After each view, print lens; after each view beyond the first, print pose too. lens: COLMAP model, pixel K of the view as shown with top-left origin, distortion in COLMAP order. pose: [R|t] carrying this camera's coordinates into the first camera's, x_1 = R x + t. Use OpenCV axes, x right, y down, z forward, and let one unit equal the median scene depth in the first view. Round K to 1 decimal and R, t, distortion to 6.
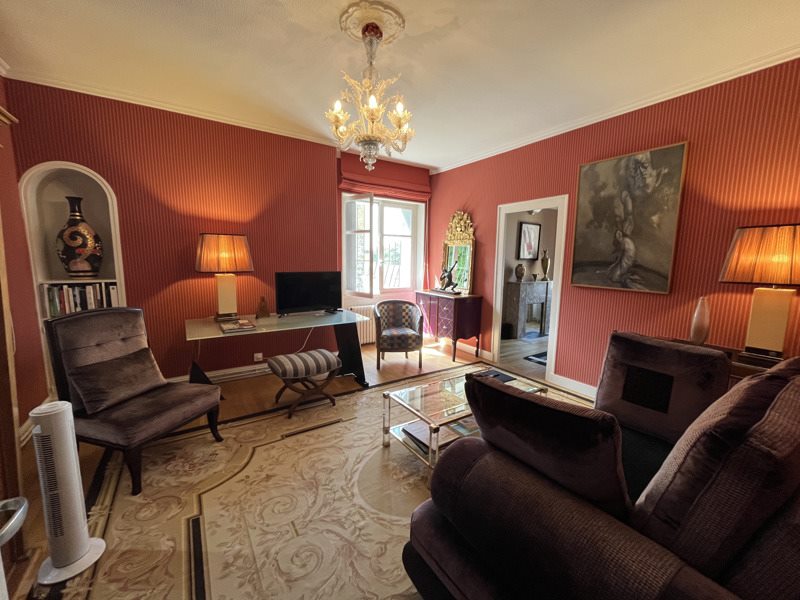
lens RADIAL K [[324.5, 0, 400.0], [0, 324.5, 300.0], [0, 0, 1]] dist [0.000433, -0.000010]
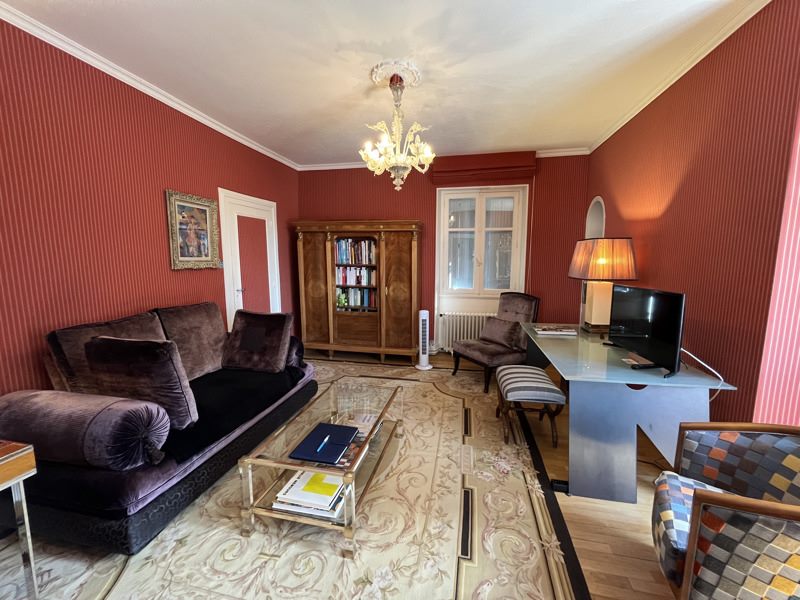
lens RADIAL K [[324.5, 0, 400.0], [0, 324.5, 300.0], [0, 0, 1]] dist [0.000433, -0.000010]
pose [[-0.717233, 0.067735, -0.693534, 0.593767], [-0.101037, 0.974638, 0.199679, -0.180902], [0.689470, 0.213289, -0.692199, 1.466427]]
